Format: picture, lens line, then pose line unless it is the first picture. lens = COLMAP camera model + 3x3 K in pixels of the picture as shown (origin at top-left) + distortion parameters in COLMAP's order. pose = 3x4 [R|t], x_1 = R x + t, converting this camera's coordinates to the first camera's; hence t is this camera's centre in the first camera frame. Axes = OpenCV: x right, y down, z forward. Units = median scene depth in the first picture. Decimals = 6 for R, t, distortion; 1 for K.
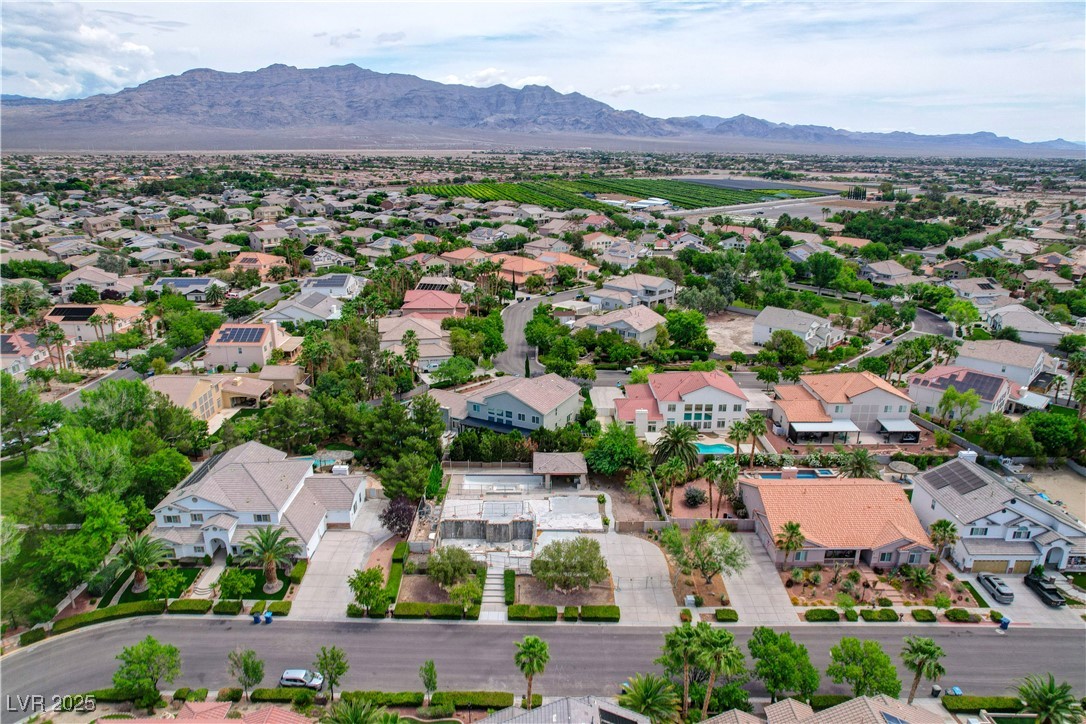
lens RADIAL K [[692.6, 0, 544.1], [0, 692.6, 363.6], [0, 0, 1]] dist [-0.073847, 0.065136]
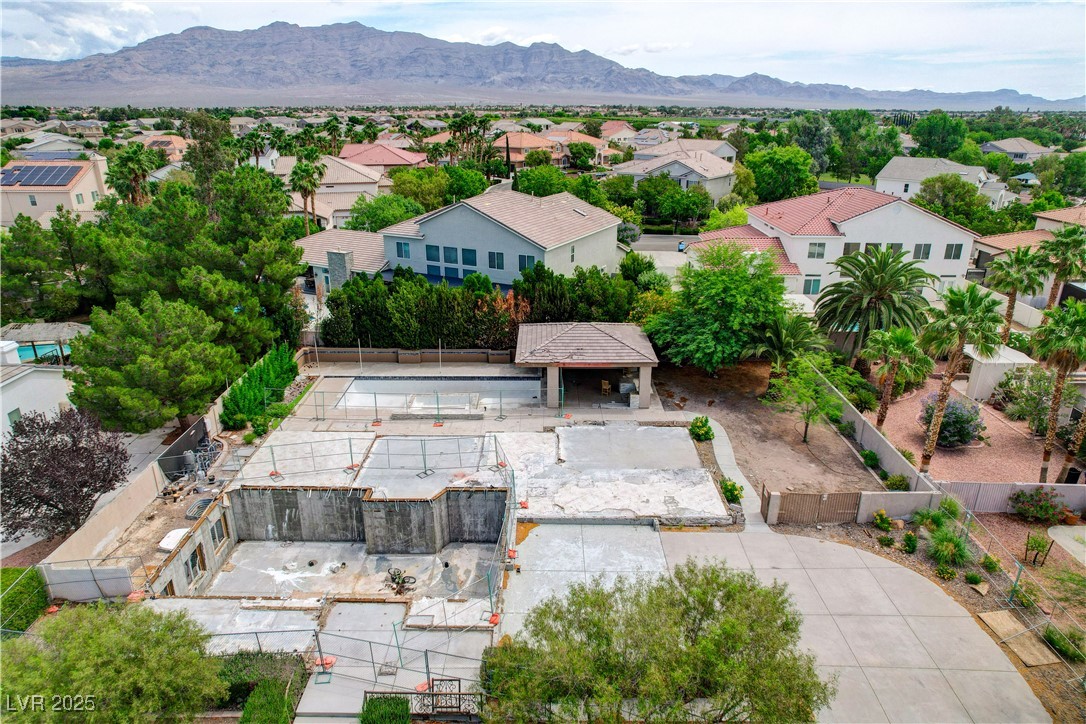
lens RADIAL K [[692.6, 0, 544.1], [0, 692.6, 363.6], [0, 0, 1]] dist [-0.073847, 0.065136]
pose [[0.999918, -0.001360, -0.012735, 0.005015], [0.001995, 0.998745, 0.050046, 0.141226], [0.012651, -0.050067, 0.998666, 0.629382]]
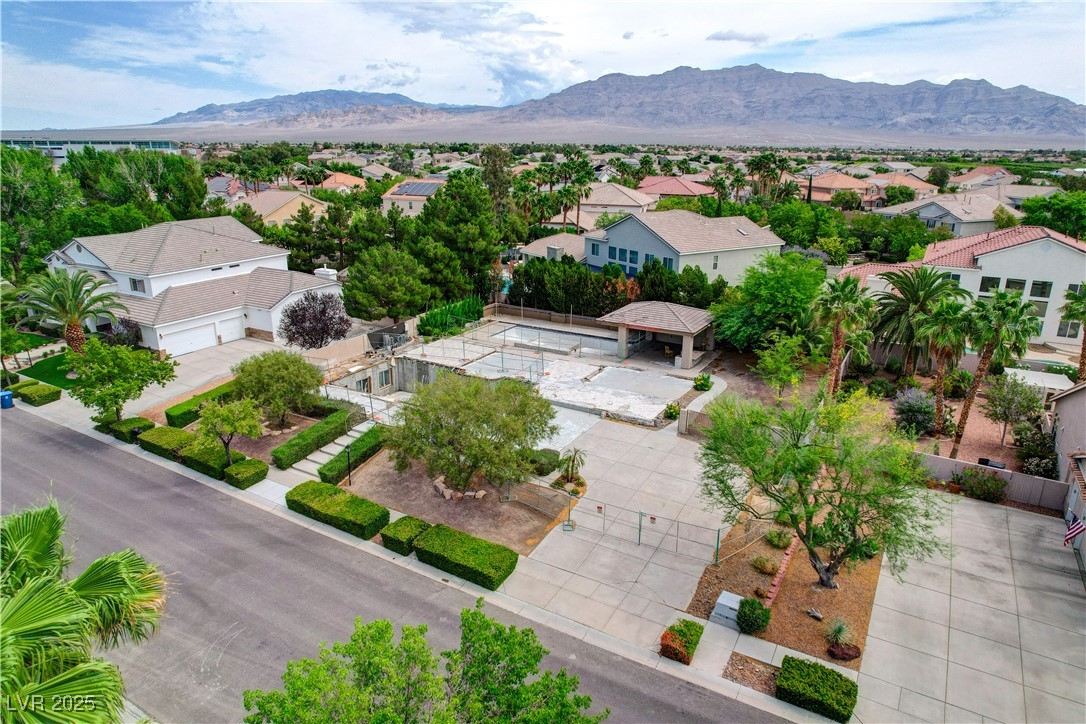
lens RADIAL K [[696.4, 0, 540.2], [0, 696.4, 364.4], [0, 0, 1]] dist [-0.075241, 0.065955]
pose [[0.858144, 0.153407, -0.489955, 0.218121], [-0.155886, 0.987117, 0.036039, 0.181408], [0.489171, 0.045450, 0.871003, 0.517122]]
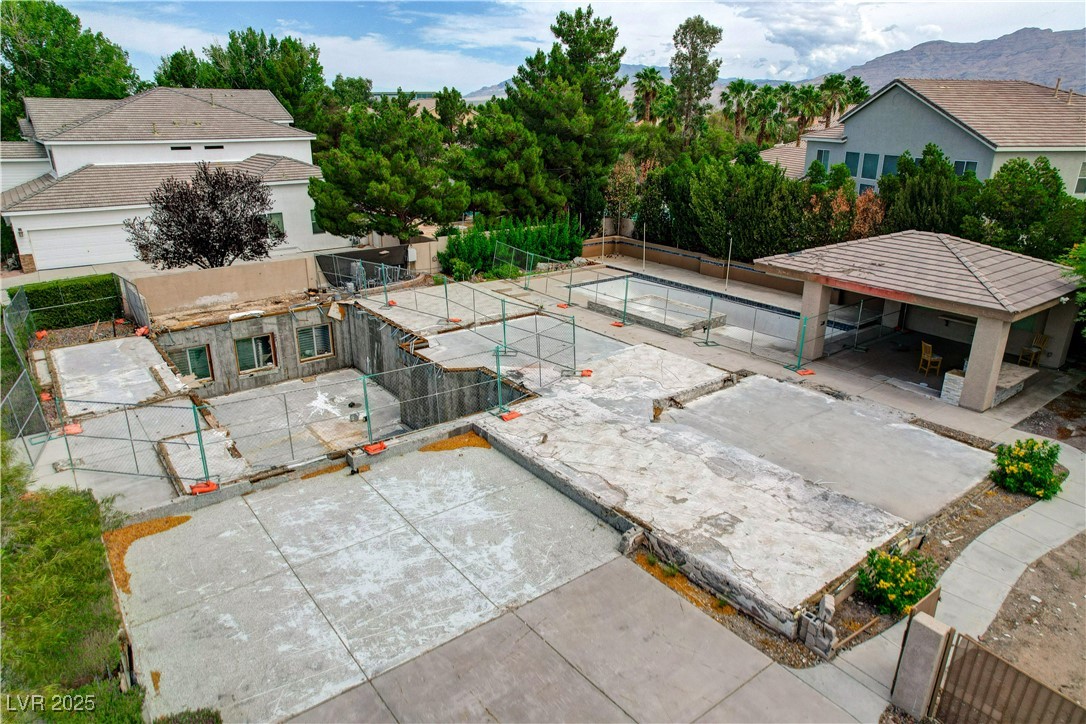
lens RADIAL K [[692.6, 0, 544.1], [0, 692.6, 363.6], [0, 0, 1]] dist [-0.073847, 0.065136]
pose [[0.605228, 0.266055, -0.750275, 0.122642], [-0.246425, 0.958818, 0.141221, 0.177067], [0.756950, 0.099416, 0.645867, 0.813107]]
